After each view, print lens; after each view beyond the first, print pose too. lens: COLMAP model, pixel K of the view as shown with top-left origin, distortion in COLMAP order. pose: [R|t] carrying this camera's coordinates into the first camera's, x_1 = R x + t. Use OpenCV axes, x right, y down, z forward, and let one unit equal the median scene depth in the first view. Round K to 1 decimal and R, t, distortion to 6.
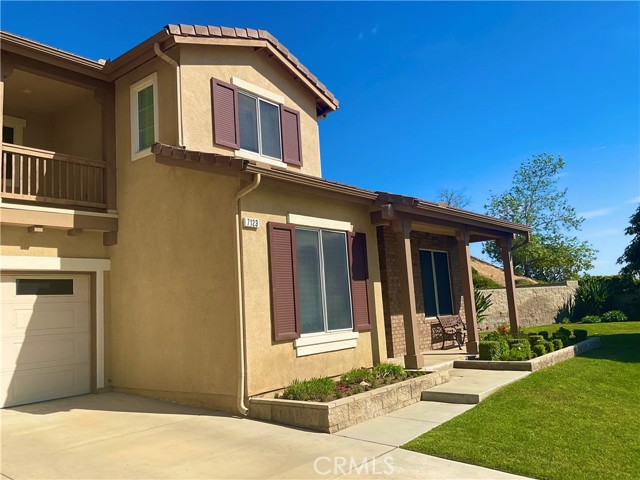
lens RADIAL K [[526.9, 0, 320.0], [0, 526.9, 240.0], [0, 0, 1]] dist [0.076776, -0.152123]
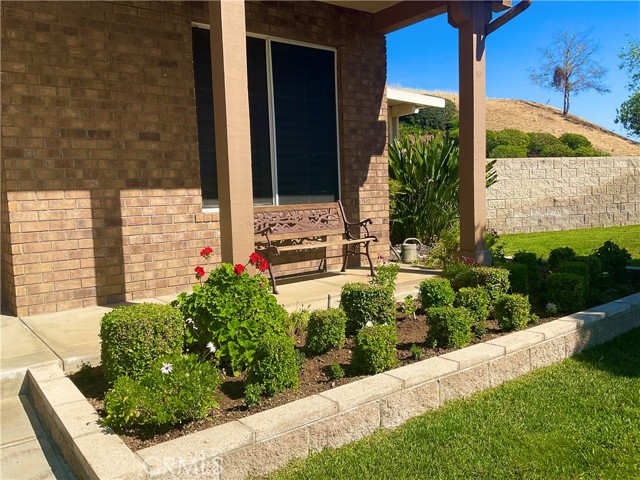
lens RADIAL K [[526.9, 0, 320.0], [0, 526.9, 240.0], [0, 0, 1]] dist [0.076776, -0.152123]
pose [[0.971168, 0.045698, -0.233977, 0.443330], [0.007111, 0.975466, 0.220034, 0.100938], [0.238292, -0.215353, 0.947016, 0.765781]]
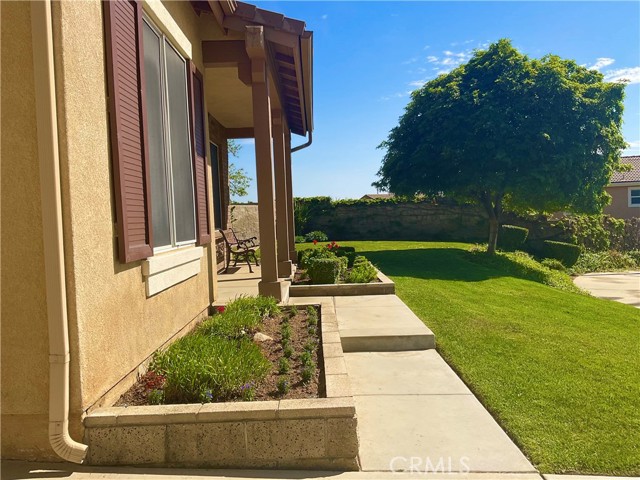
lens RADIAL K [[526.9, 0, 320.0], [0, 526.9, 240.0], [0, 0, 1]] dist [0.076776, -0.152123]
pose [[0.774017, 0.002648, 0.633159, -0.157475], [-0.089365, 0.990438, 0.105104, 0.082097], [-0.626826, -0.137934, 0.766853, 0.415723]]
